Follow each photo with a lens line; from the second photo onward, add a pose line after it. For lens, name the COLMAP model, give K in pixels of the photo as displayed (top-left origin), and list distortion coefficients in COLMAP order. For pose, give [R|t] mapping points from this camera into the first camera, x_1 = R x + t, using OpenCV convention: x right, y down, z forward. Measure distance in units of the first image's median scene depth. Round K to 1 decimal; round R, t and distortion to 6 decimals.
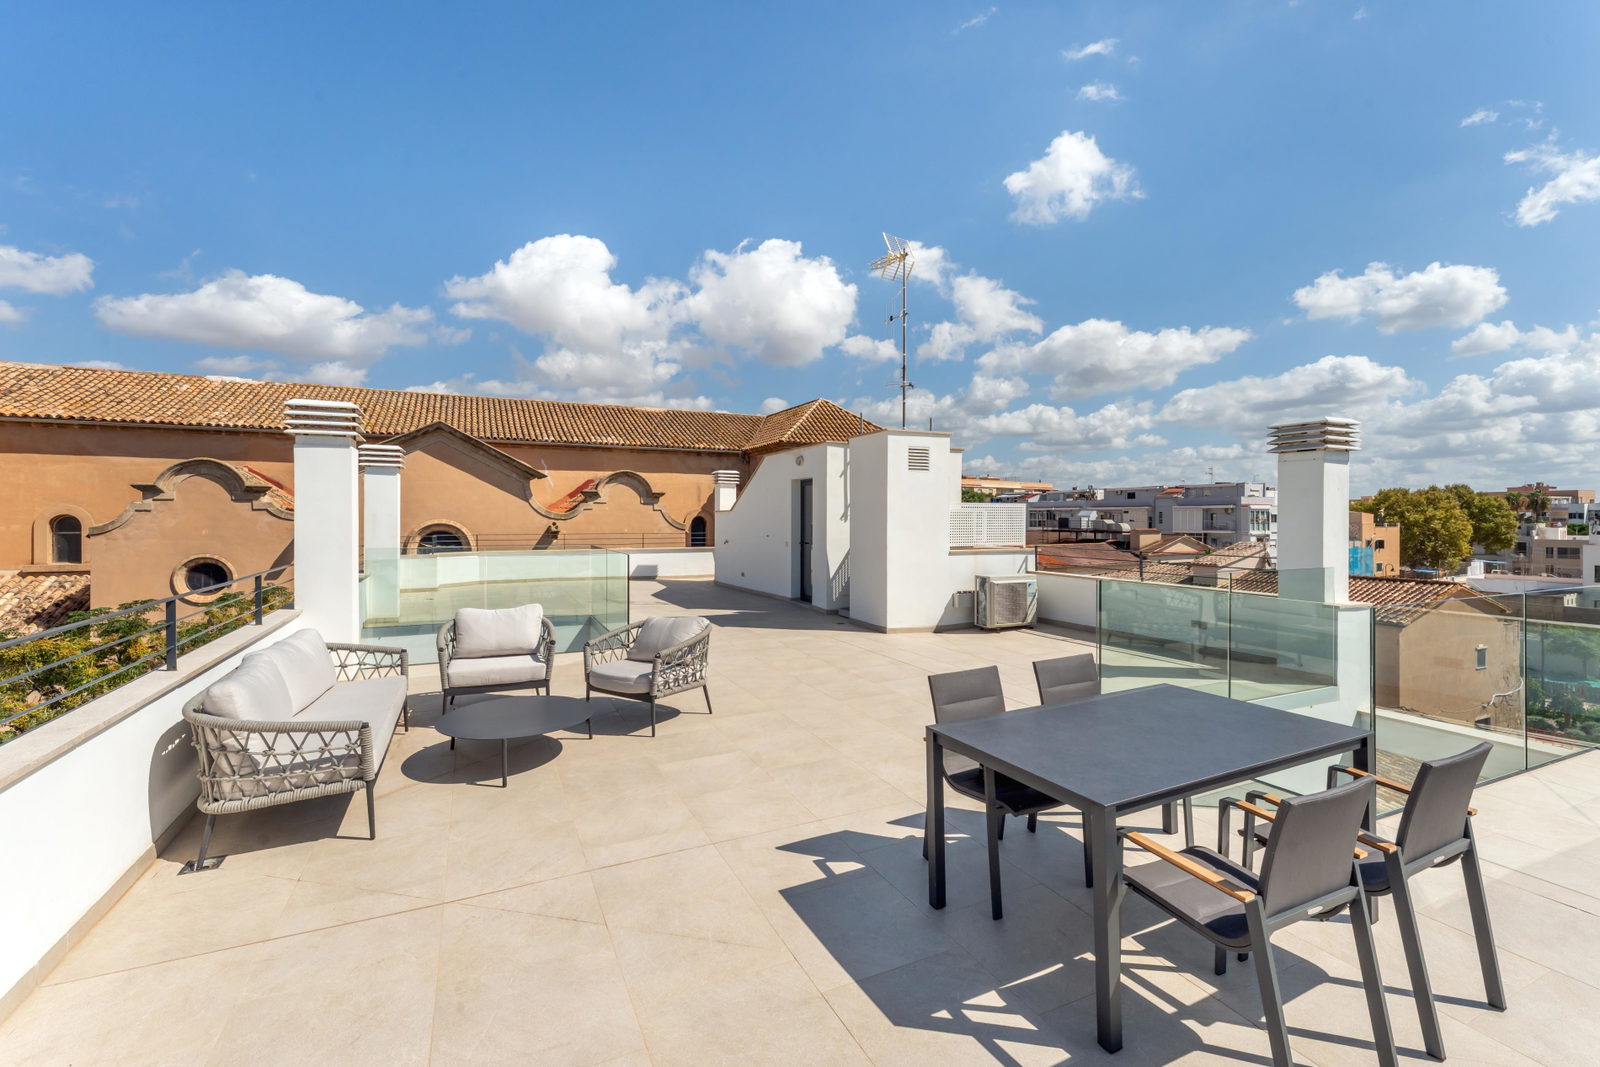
lens RADIAL K [[637.6, 0, 799.0], [0, 637.6, 528.1], [0, 0, 1]] dist [0.025365, 0.000022]
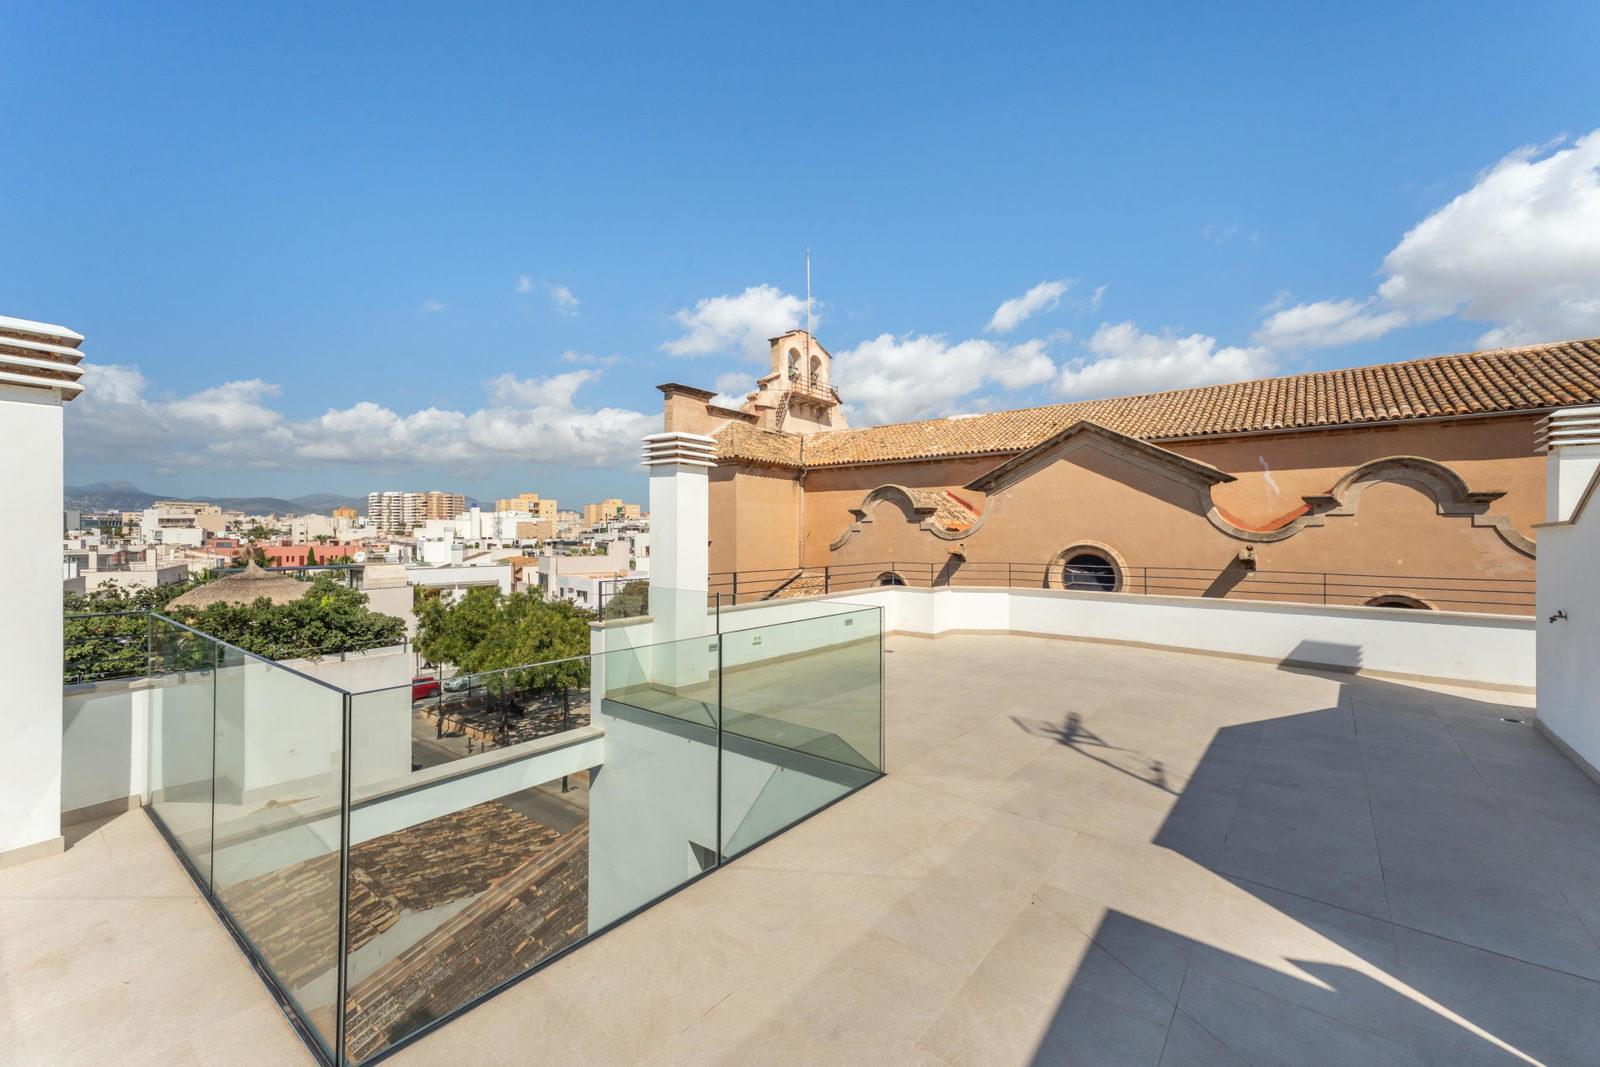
lens RADIAL K [[637.6, 0, 799.0], [0, 637.6, 528.1], [0, 0, 1]] dist [0.025365, 0.000022]
pose [[0.439883, -0.008721, -0.898013, 0.013174], [-0.020339, 0.999600, -0.019670, -0.005719], [0.897825, 0.026917, 0.439530, 0.312683]]
